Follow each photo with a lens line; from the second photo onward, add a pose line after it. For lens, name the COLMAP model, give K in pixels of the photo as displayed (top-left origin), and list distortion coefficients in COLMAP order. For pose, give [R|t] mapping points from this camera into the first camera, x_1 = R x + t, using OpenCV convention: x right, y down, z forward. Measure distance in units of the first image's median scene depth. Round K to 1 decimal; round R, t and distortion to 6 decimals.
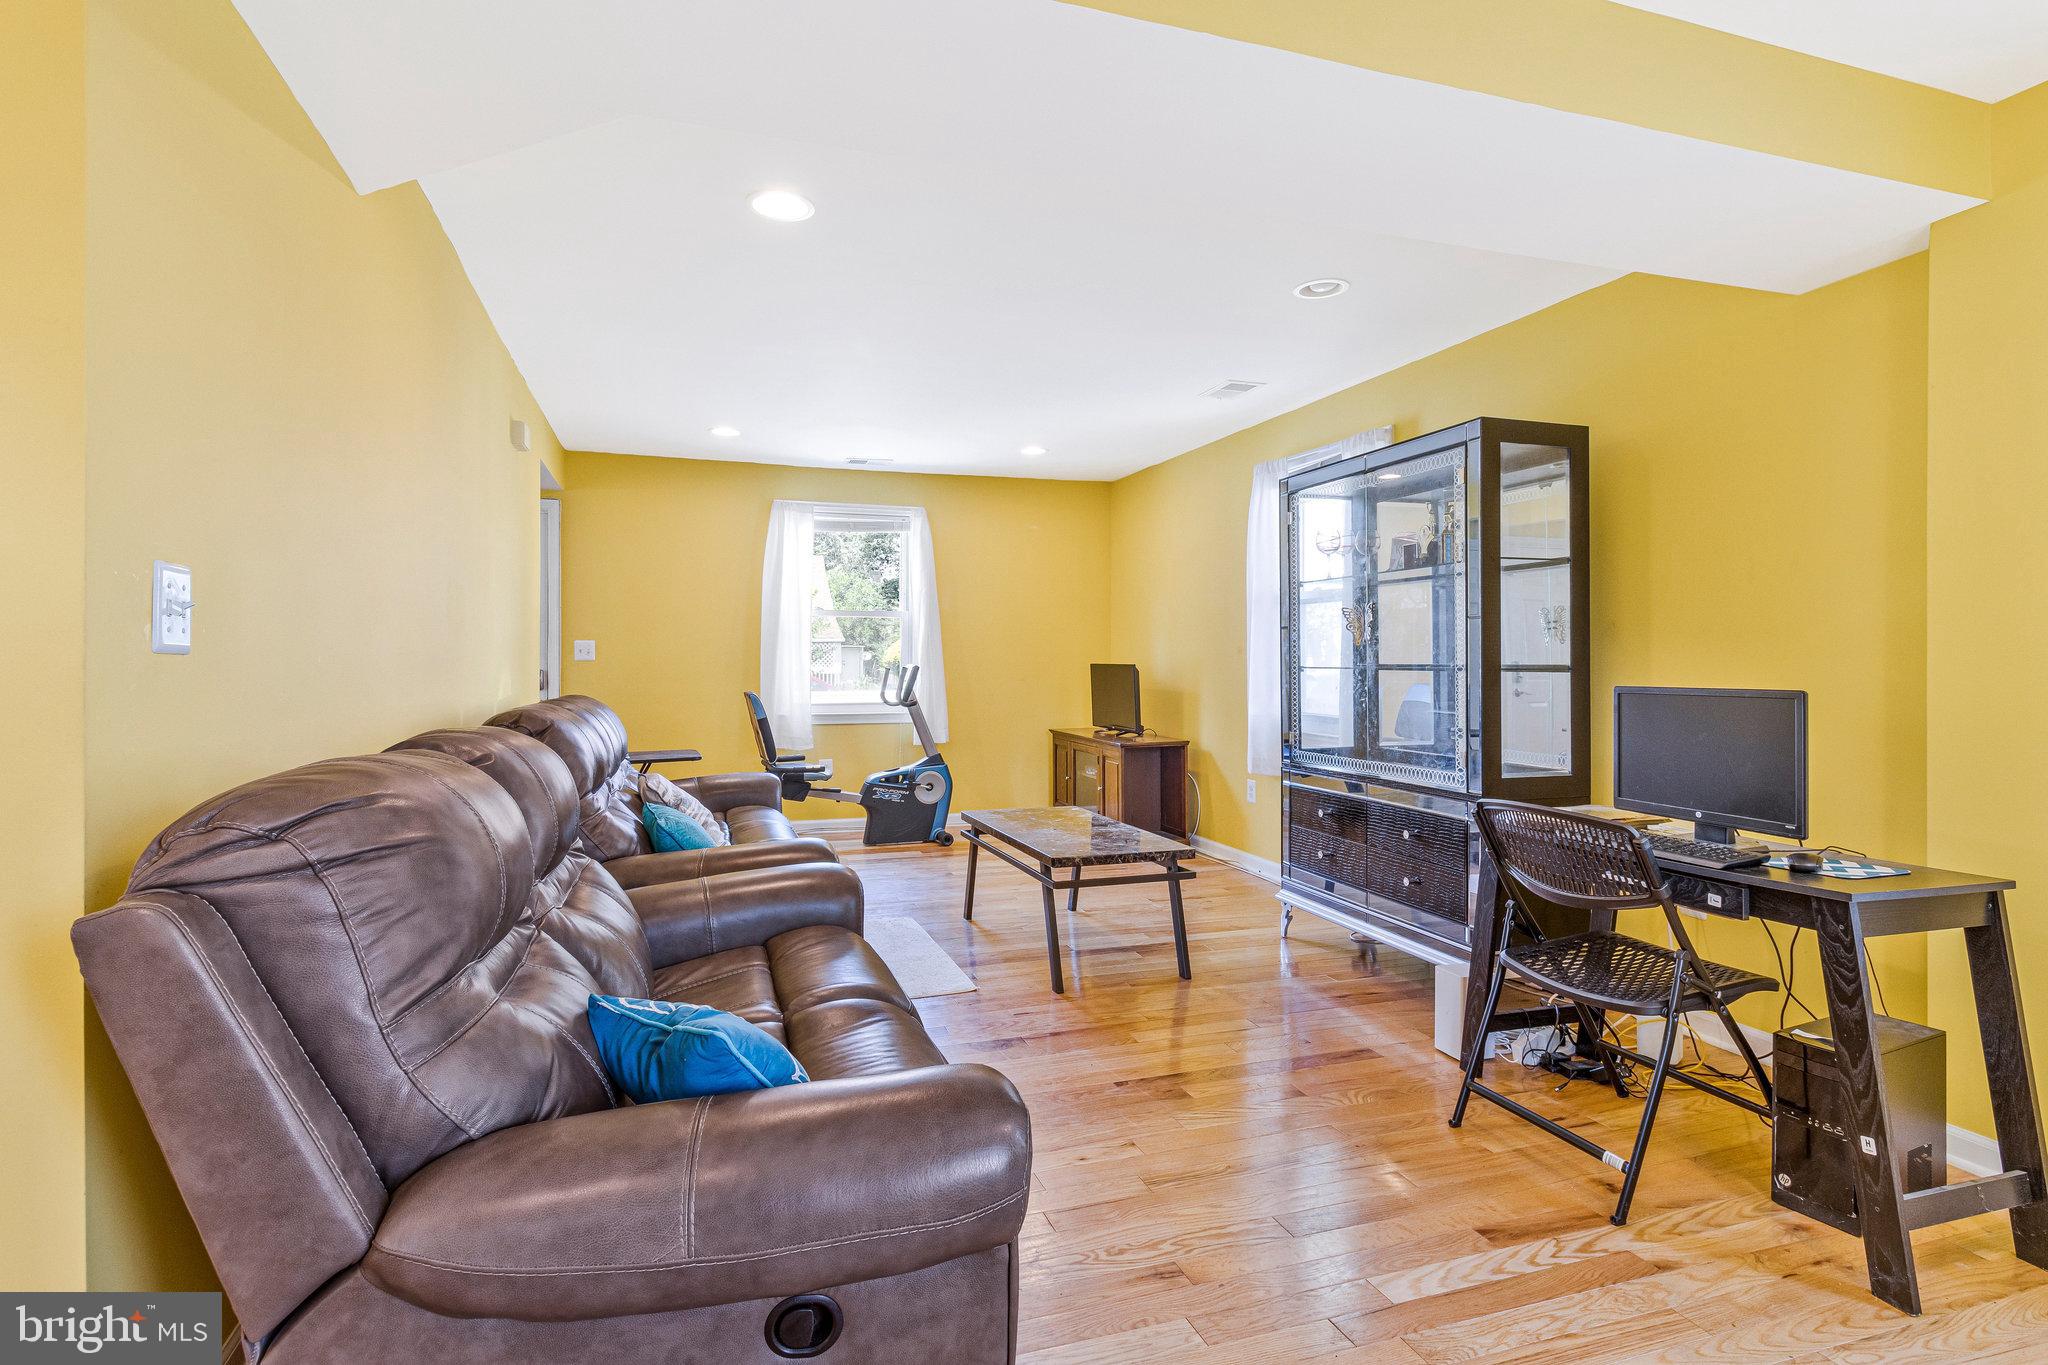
lens RADIAL K [[1046.8, 0, 1061.4], [0, 1046.8, 659.4], [0, 0, 1]] dist [-0.014717, 0.001077]
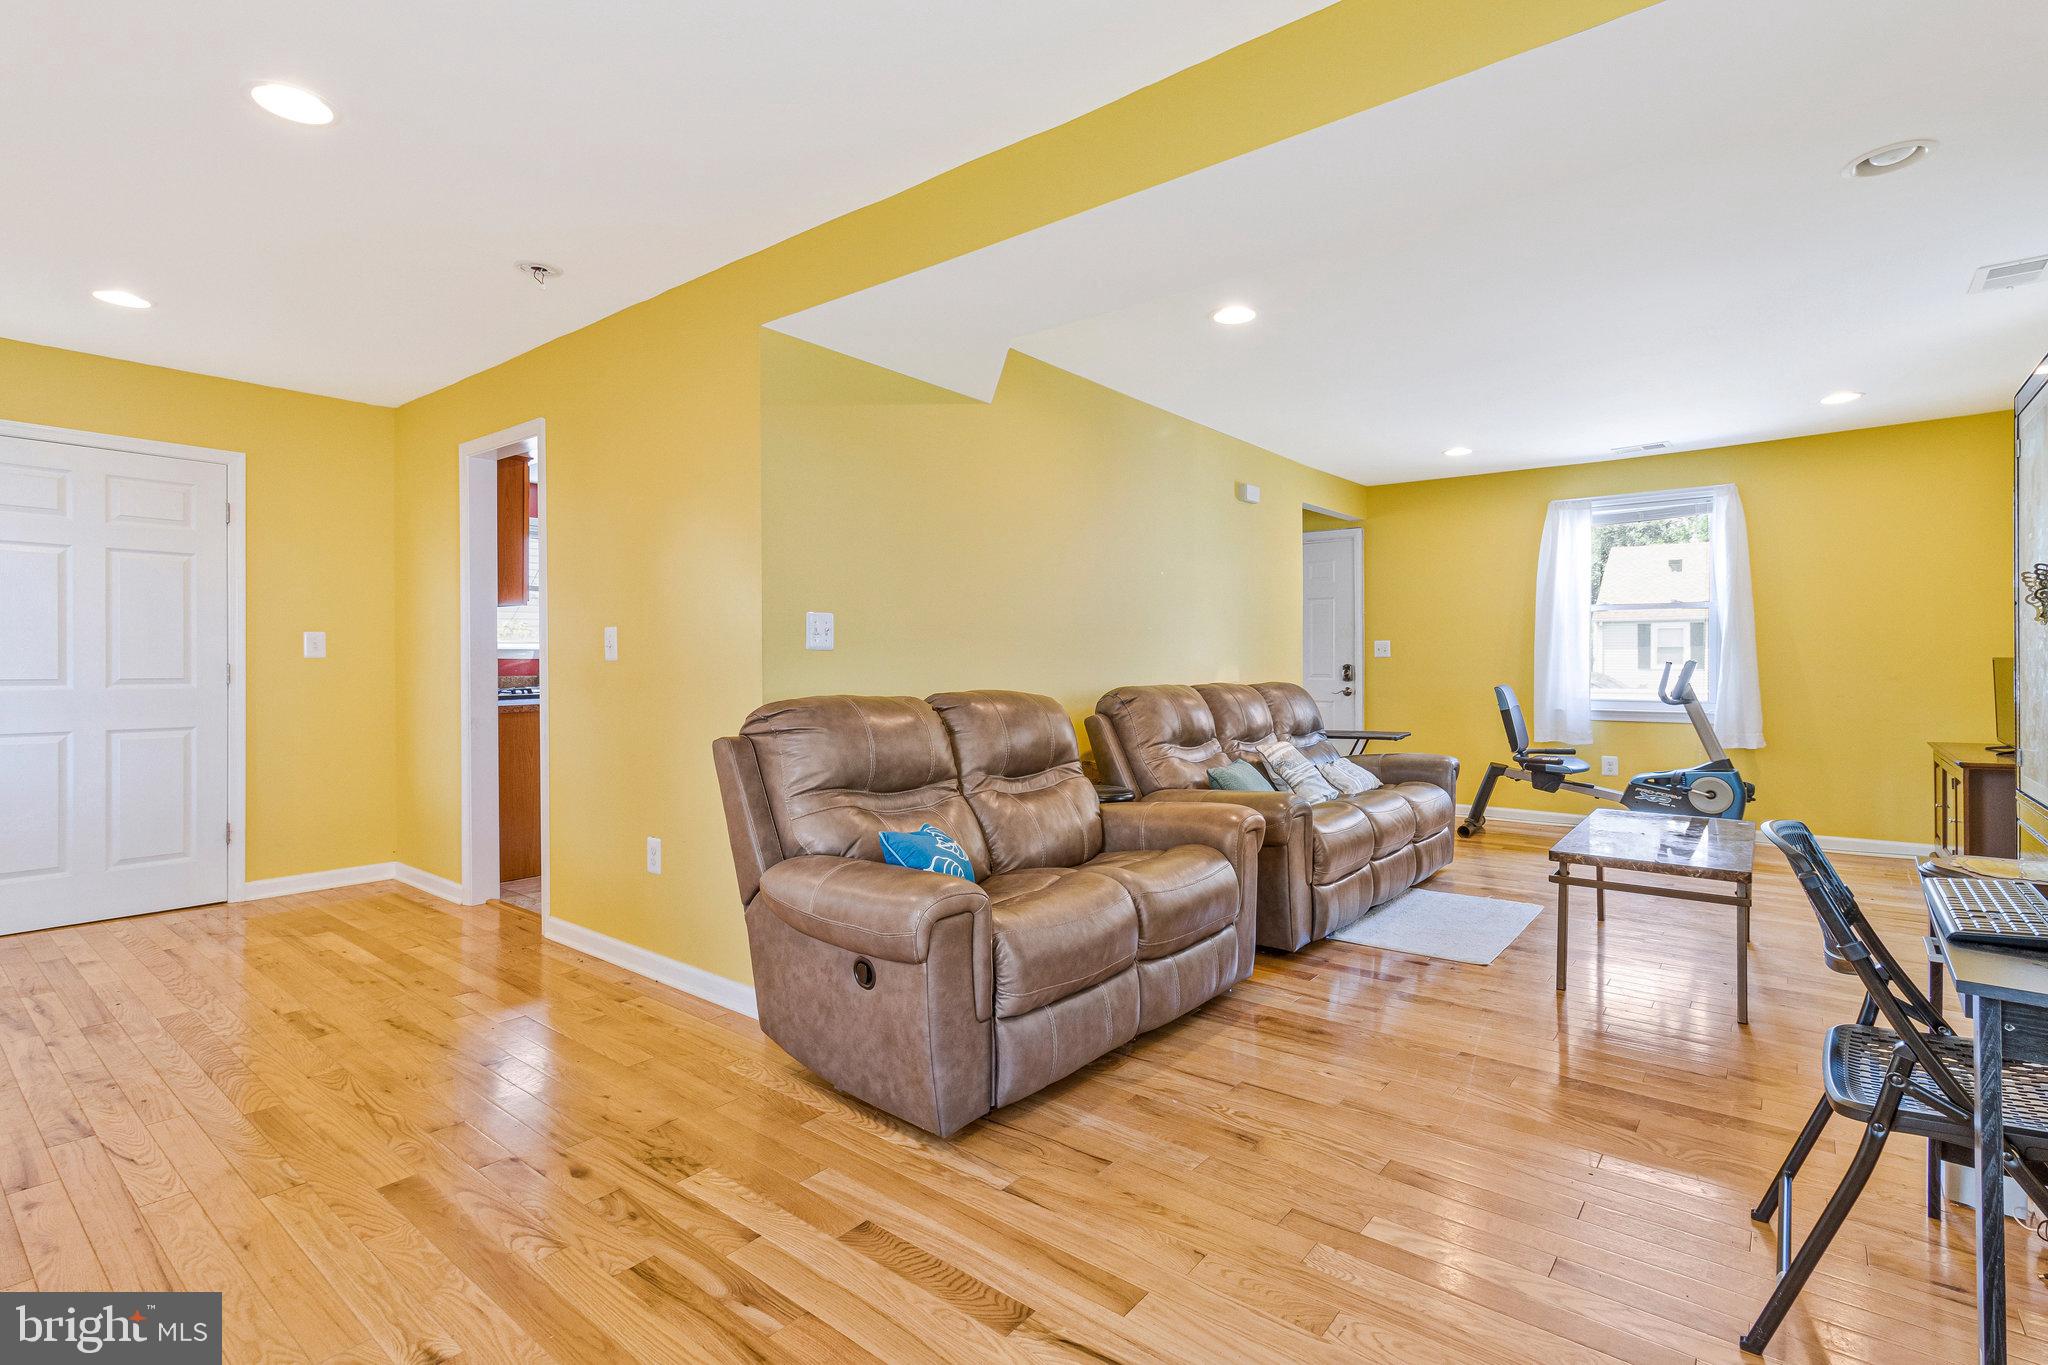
lens RADIAL K [[980.1, 0, 1027.9], [0, 980.1, 667.8], [0, 0, 1]] dist [0.002440, 0.001561]
pose [[0.521527, 0.003737, -0.853226, 0.306859], [0.002525, 0.999979, 0.005923, 0.005815], [0.853231, -0.005244, 0.521507, 0.052750]]
